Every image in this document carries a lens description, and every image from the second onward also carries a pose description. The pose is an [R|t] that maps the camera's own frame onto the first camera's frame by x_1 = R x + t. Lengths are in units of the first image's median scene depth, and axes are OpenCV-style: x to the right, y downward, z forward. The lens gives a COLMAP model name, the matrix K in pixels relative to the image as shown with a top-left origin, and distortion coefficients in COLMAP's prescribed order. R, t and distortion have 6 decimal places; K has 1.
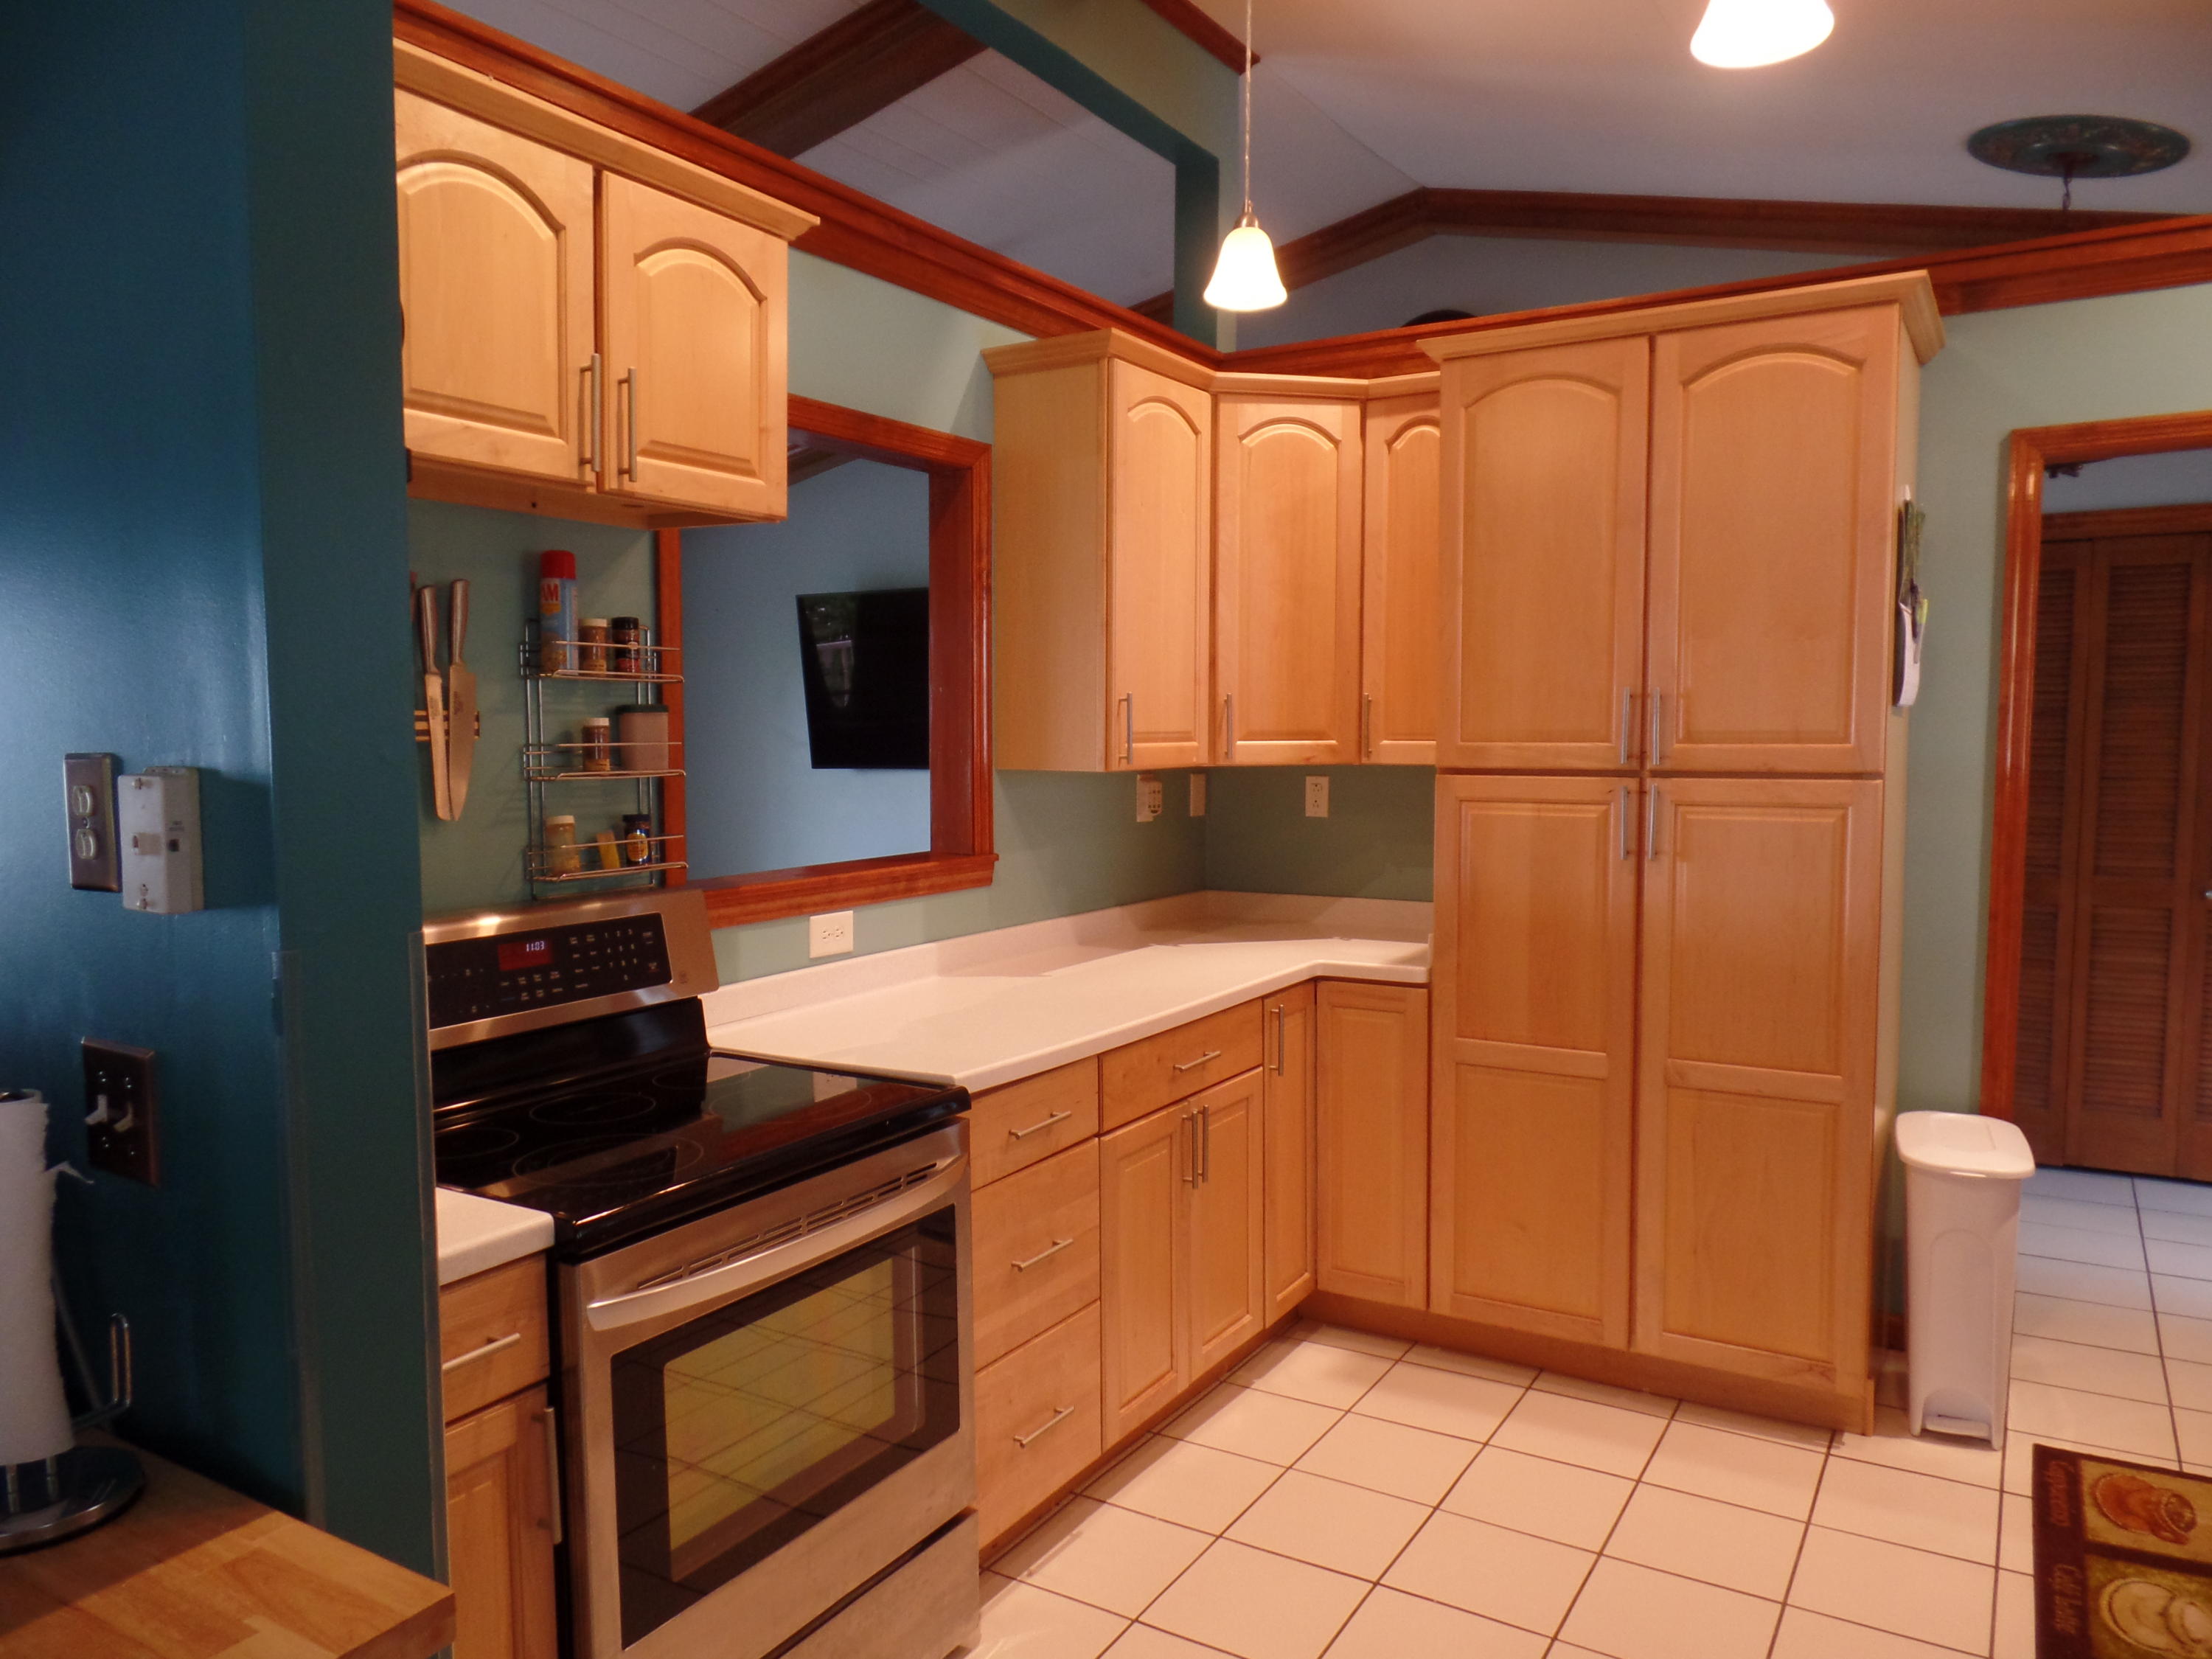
lens RADIAL K [[1538.2, 0, 1119.0], [0, 1538.2, 843.7], [0, 0, 1]] dist [0.006010, -0.008179]
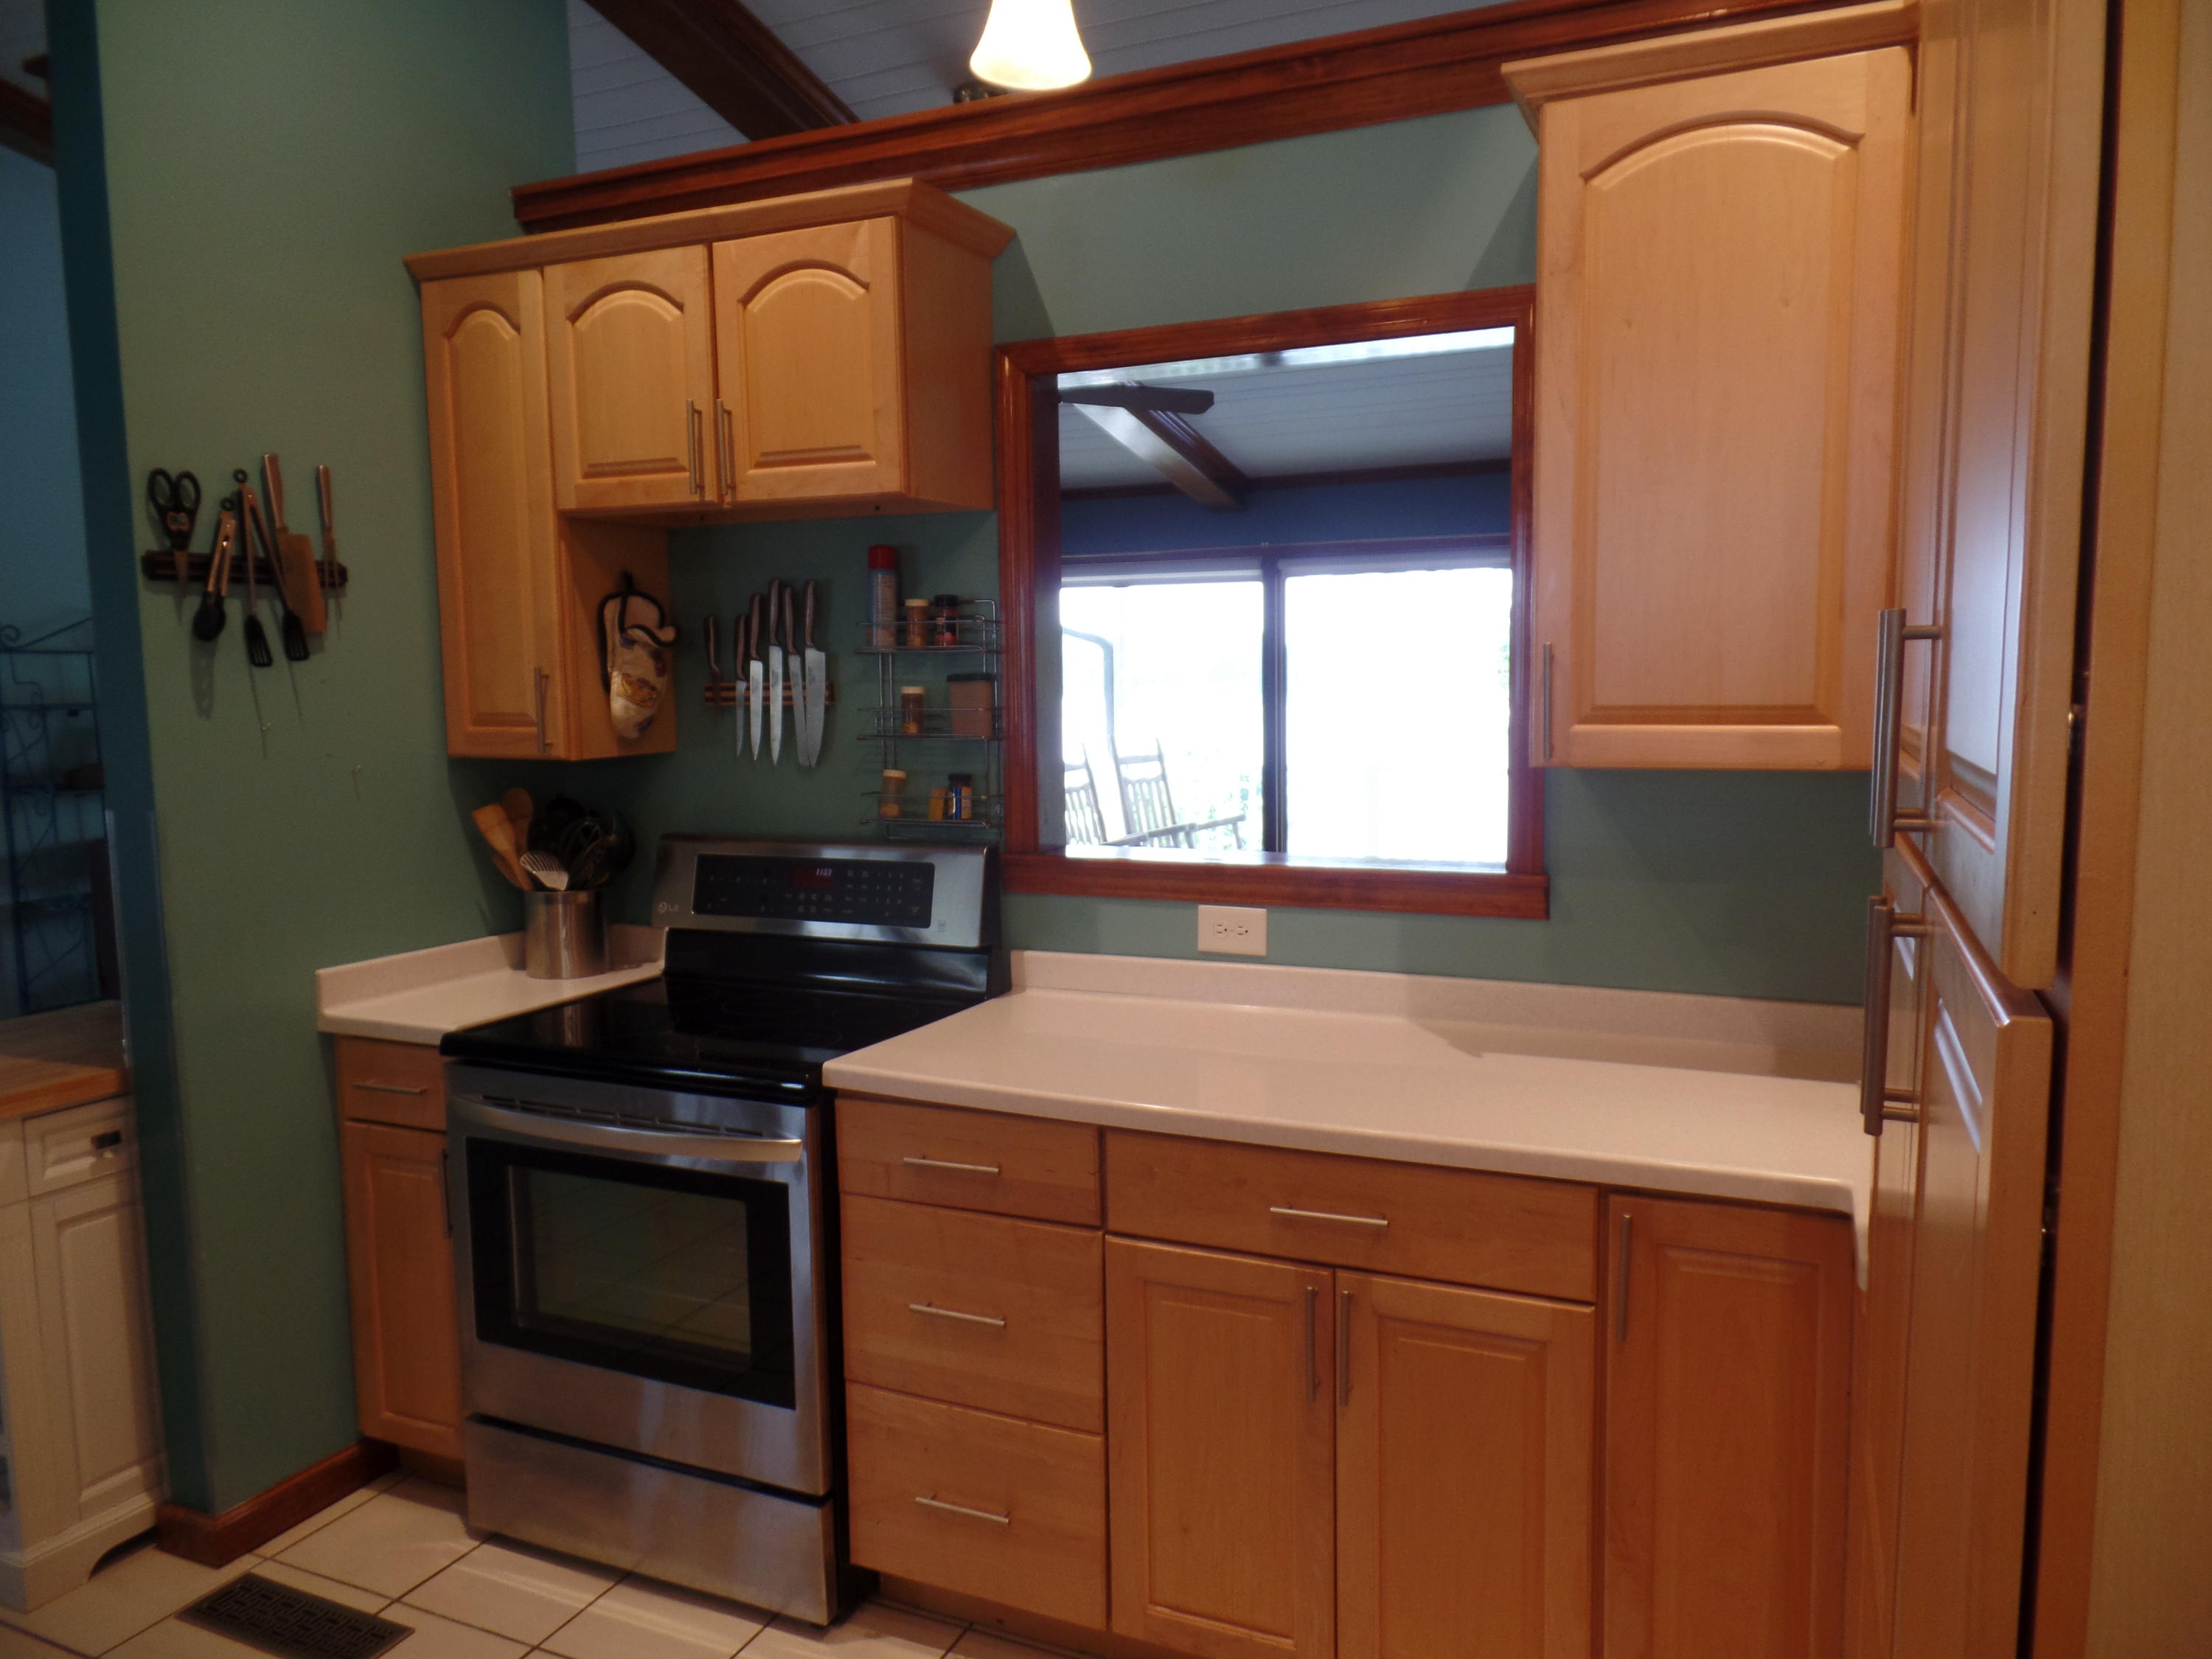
lens RADIAL K [[1548.6, 0, 1101.1], [0, 1548.6, 843.5], [0, 0, 1]] dist [0.003989, 0.000932]
pose [[0.119300, 0.112047, -0.986516, 0.727699], [-0.066942, 0.992258, 0.104604, -0.084389], [0.990599, 0.053560, 0.125877, 0.882564]]
